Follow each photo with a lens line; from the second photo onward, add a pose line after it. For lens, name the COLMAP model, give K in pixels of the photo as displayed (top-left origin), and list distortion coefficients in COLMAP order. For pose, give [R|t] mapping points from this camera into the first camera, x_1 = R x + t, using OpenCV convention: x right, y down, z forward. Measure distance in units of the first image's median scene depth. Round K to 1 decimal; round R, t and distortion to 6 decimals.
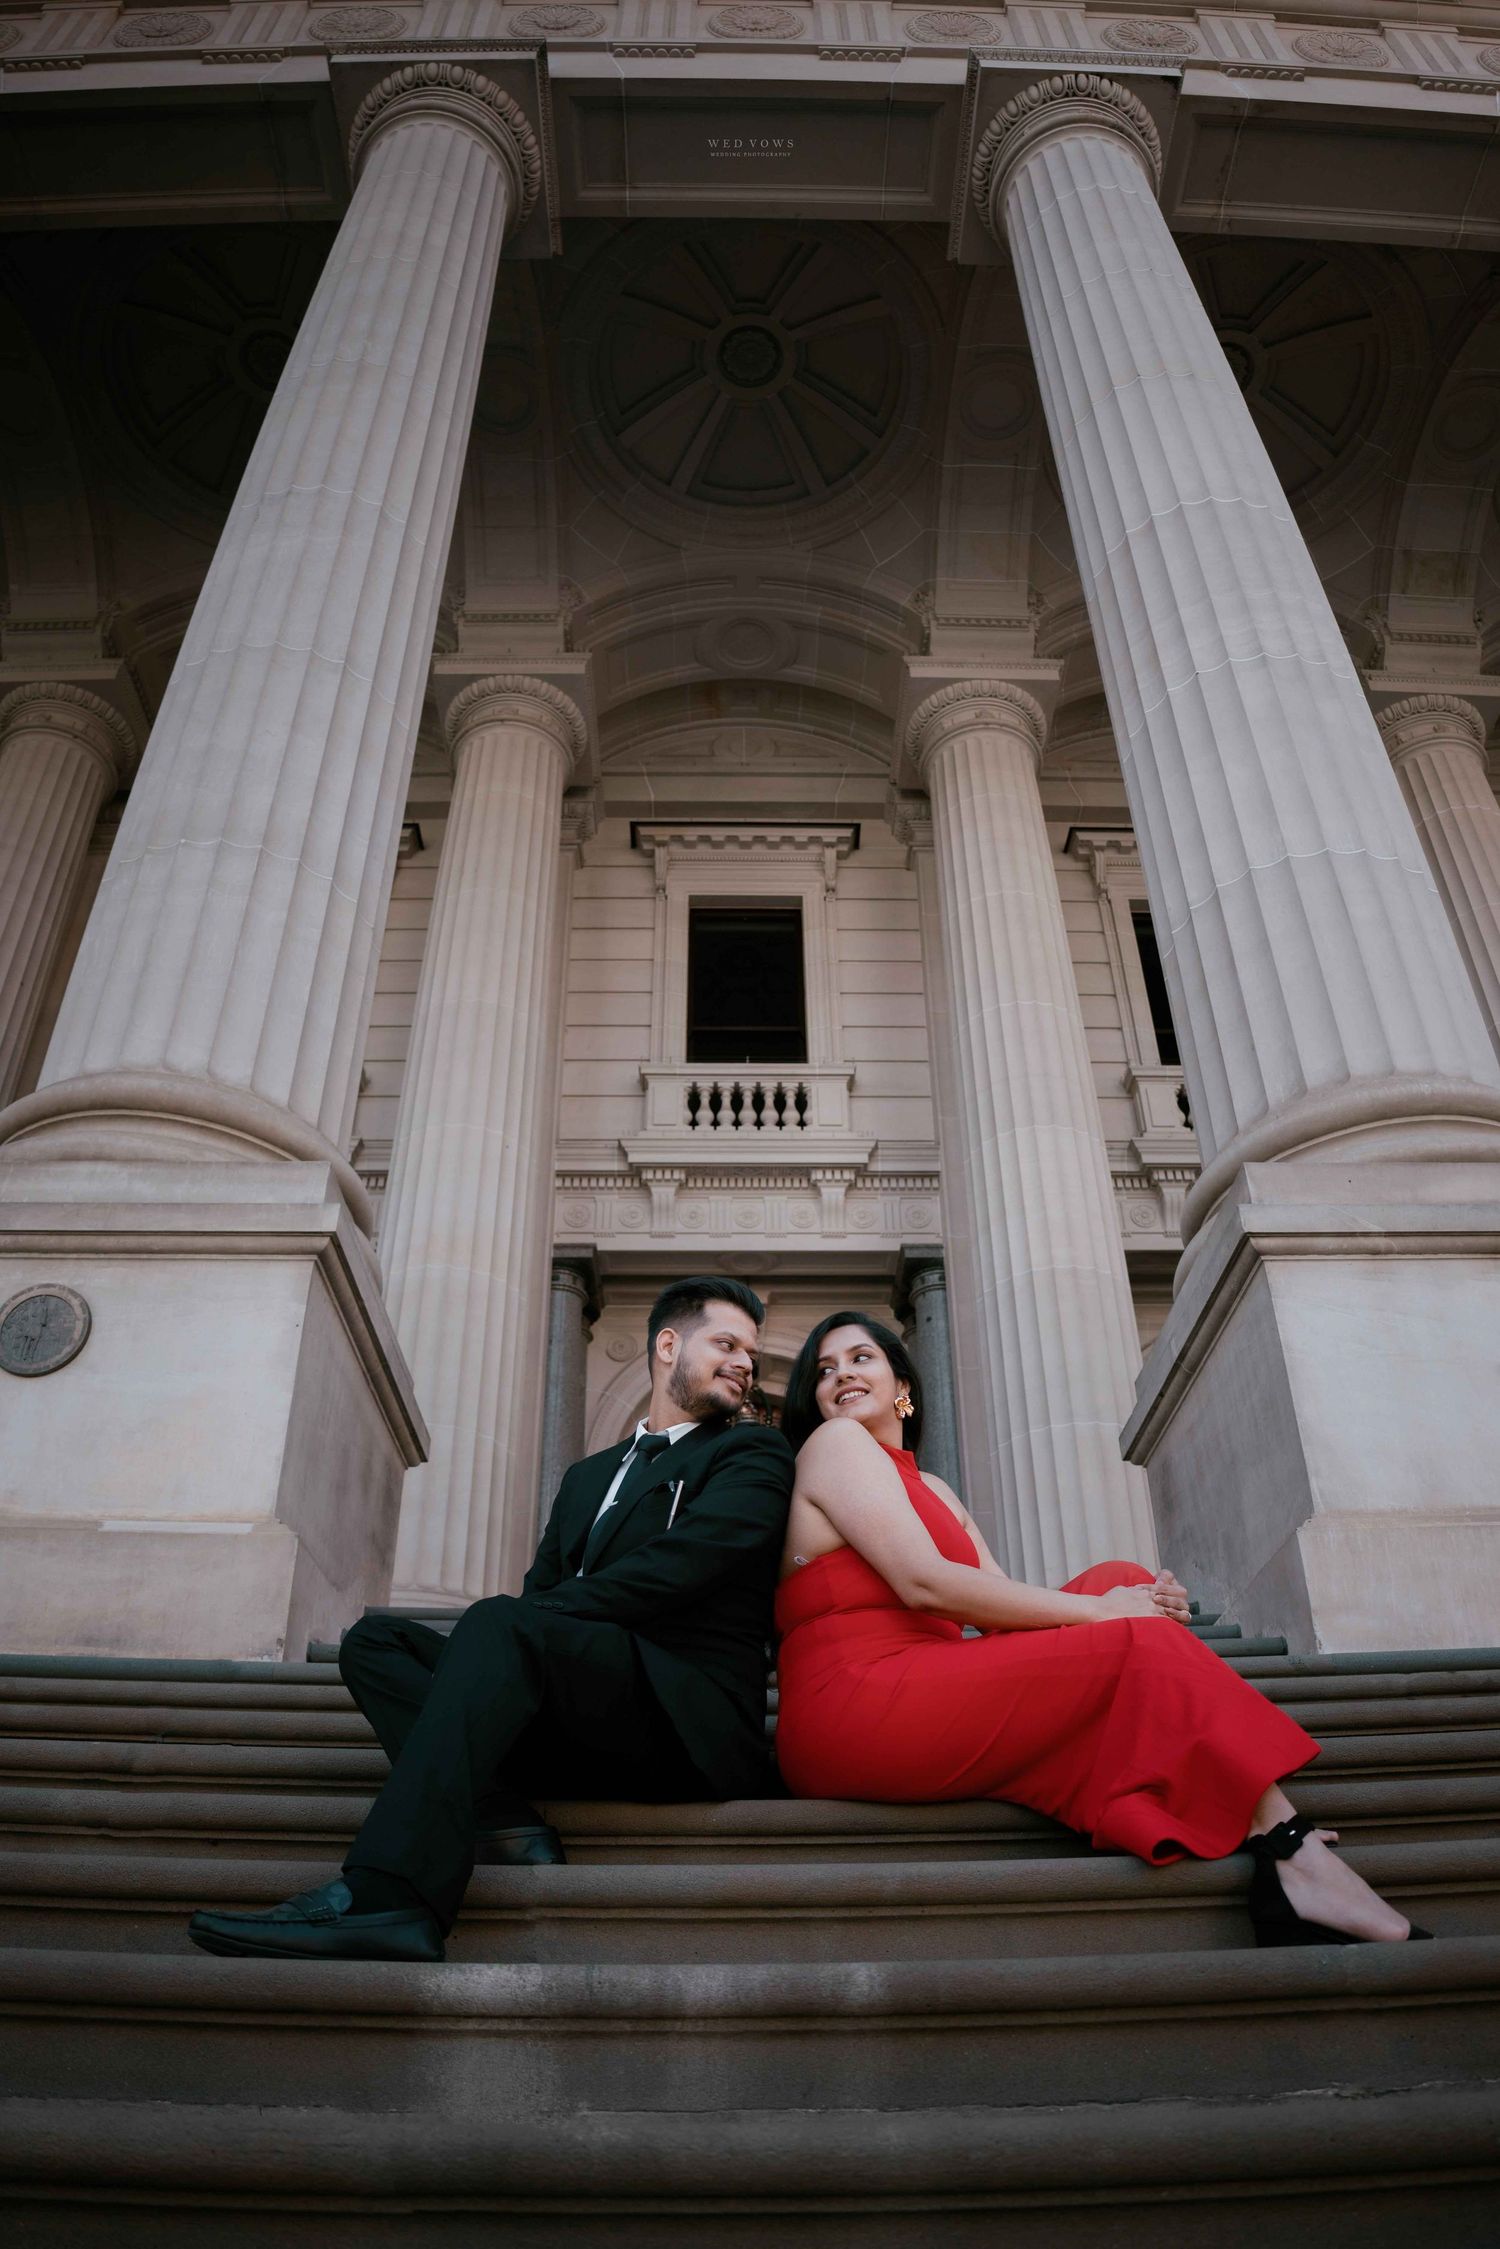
lens RADIAL K [[1564.0, 0, 766.6], [0, 1564.0, 1199.1], [0, 0, 1]] dist [-0.143420, 0.038767]
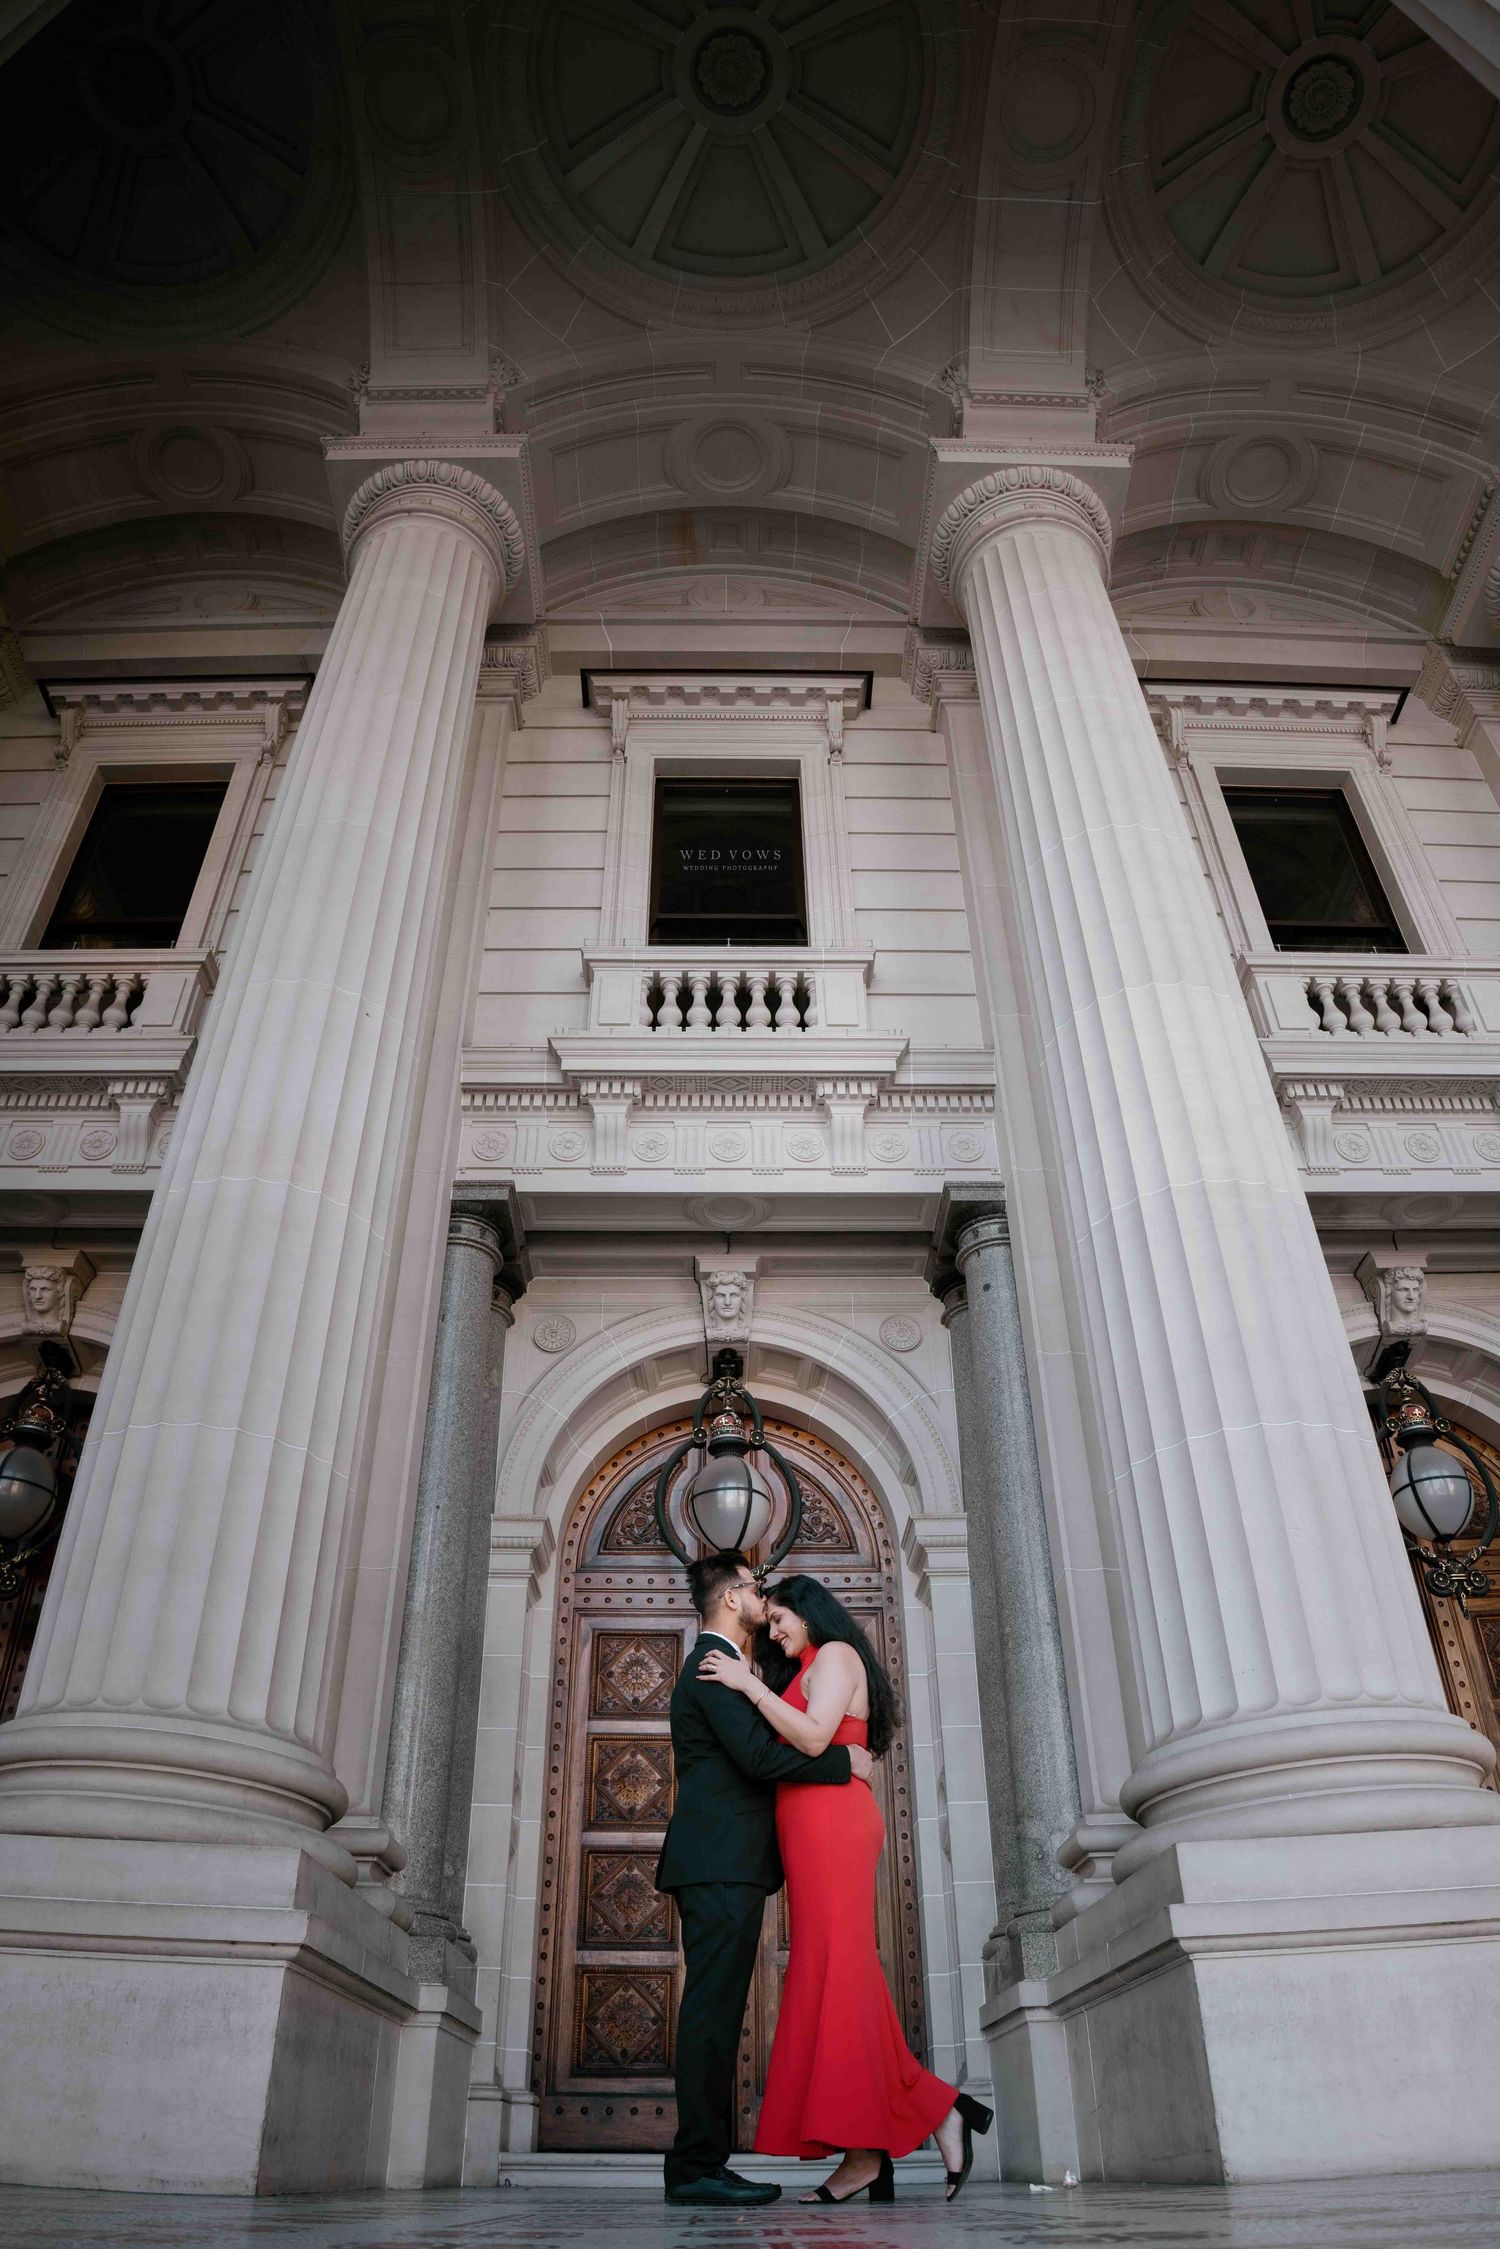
lens RADIAL K [[1455.4, 0, 742.2], [0, 1455.4, 1145.8], [0, 0, 1]] dist [-0.144826, 0.040129]
pose [[0.999950, -0.001295, -0.009886, 0.000987], [0.000580, 0.997407, -0.071970, 0.062338], [0.009954, 0.071961, 0.997358, 0.358775]]
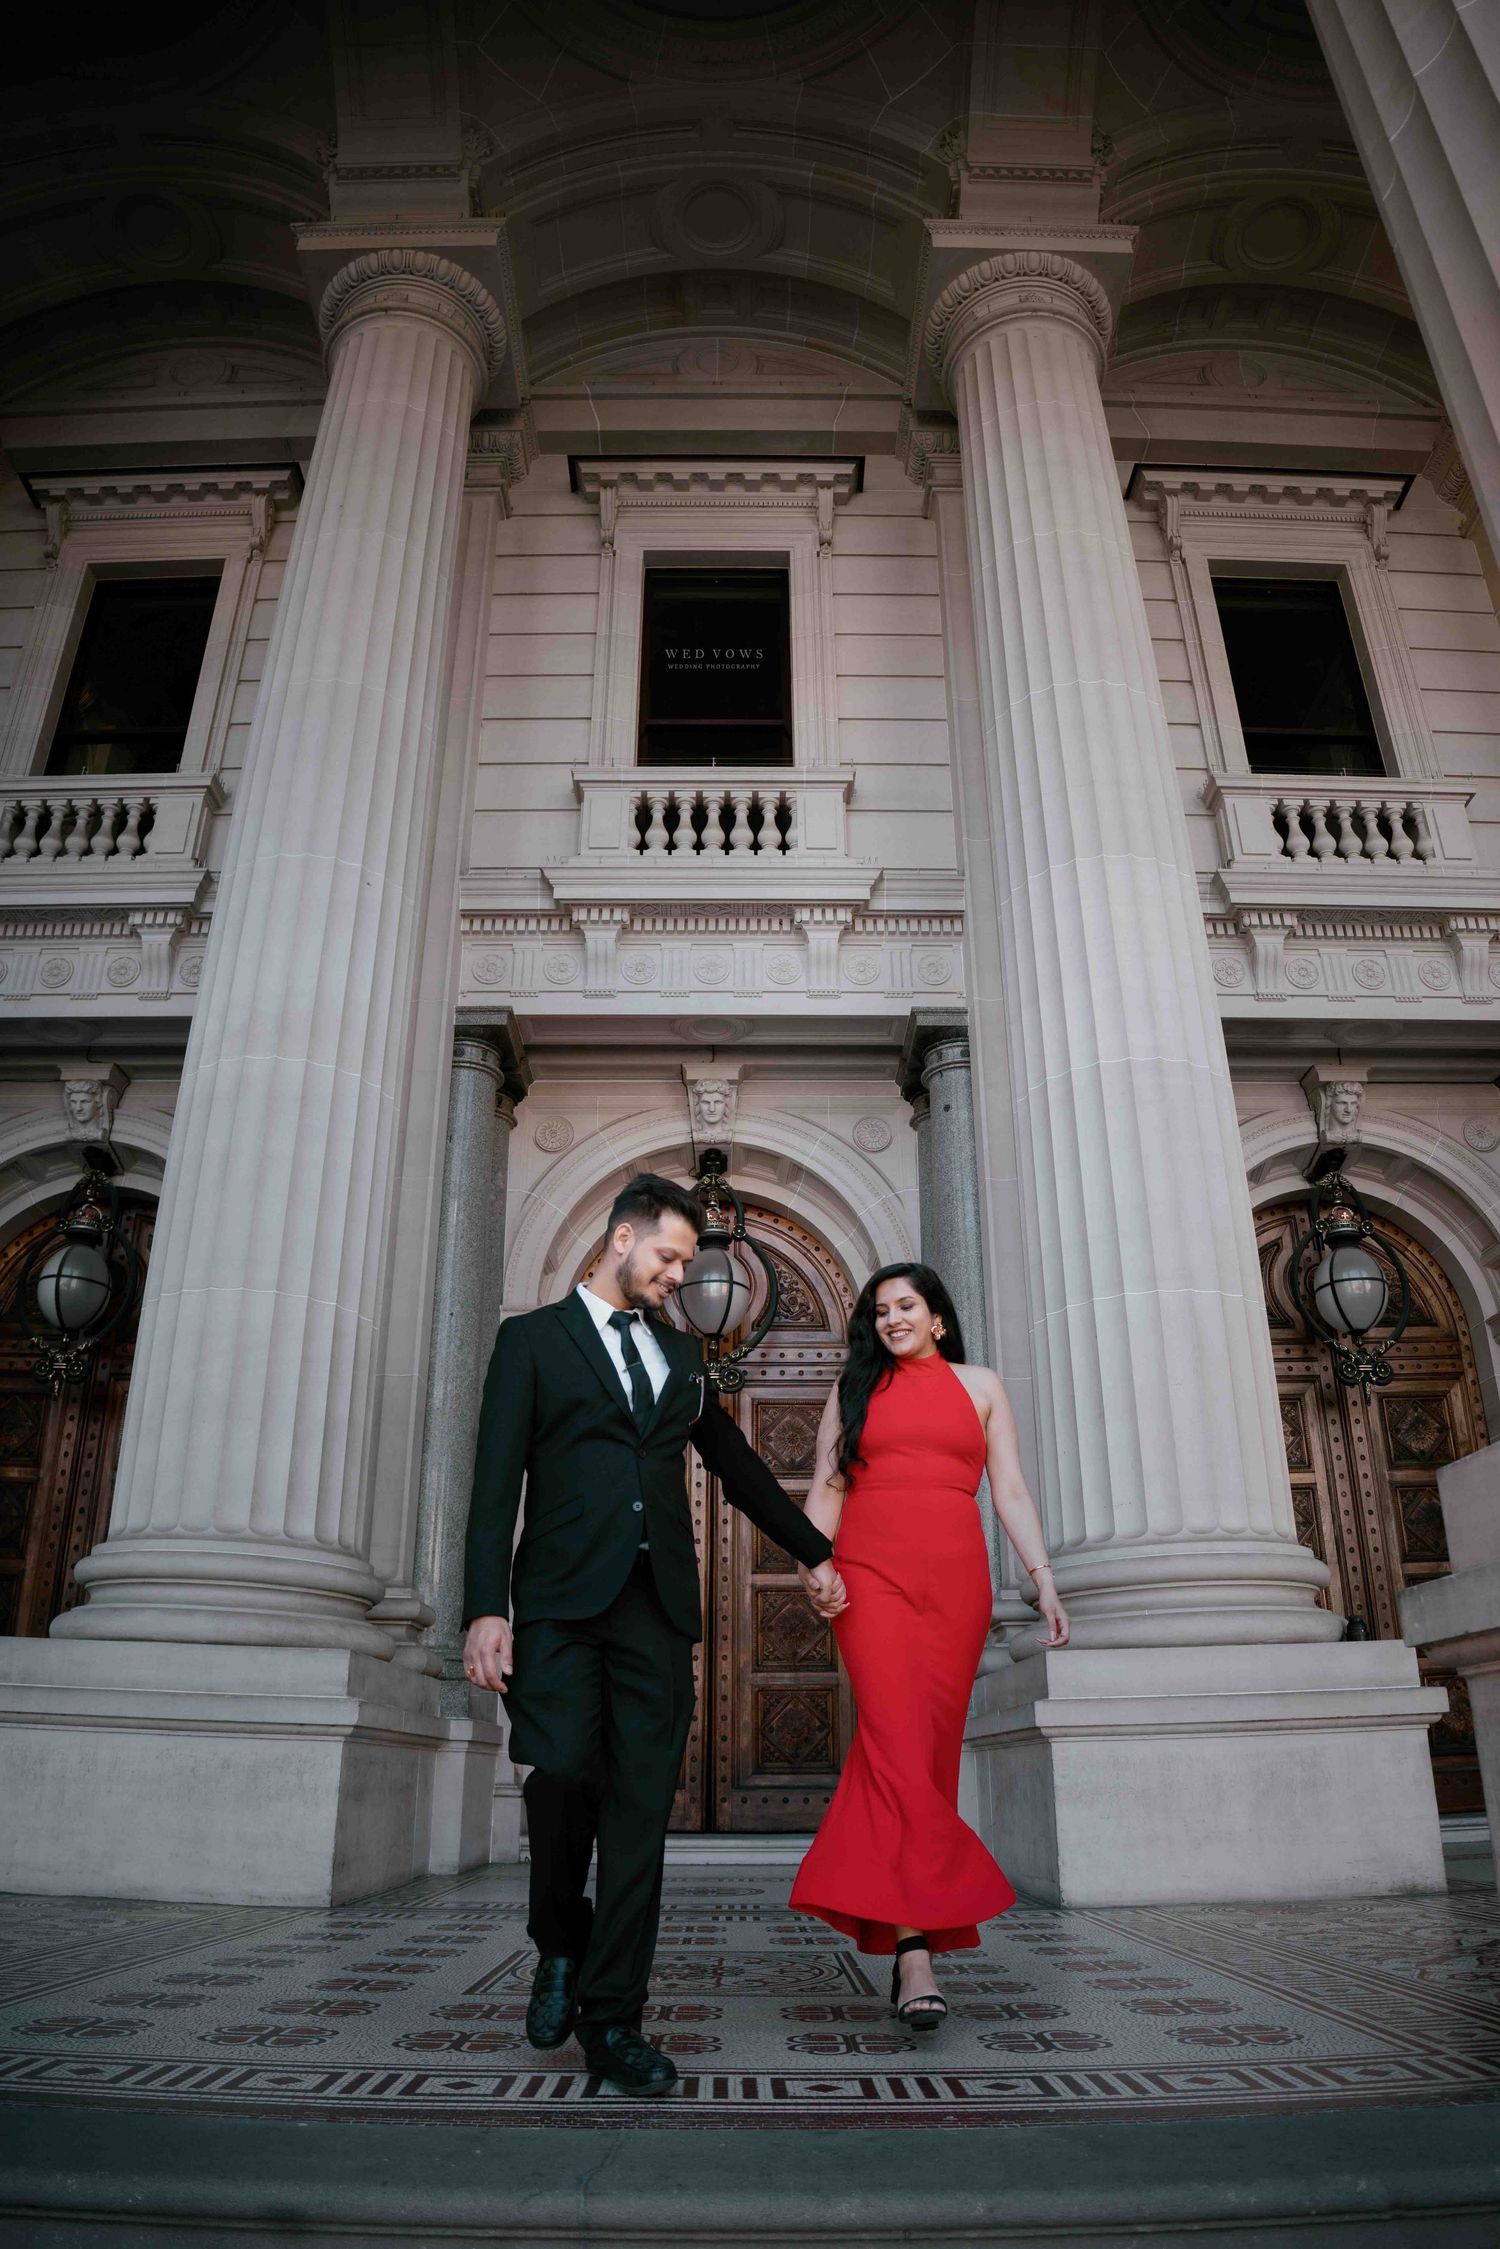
lens RADIAL K [[1455.4, 0, 750.6], [0, 1455.4, 1168.0], [0, 0, 1]] dist [-0.144826, 0.040129]
pose [[0.999839, 0.004334, -0.017433, 0.021188], [-0.001217, 0.984569, 0.174990, -0.018583], [0.017923, -0.174941, 0.984416, 0.303312]]
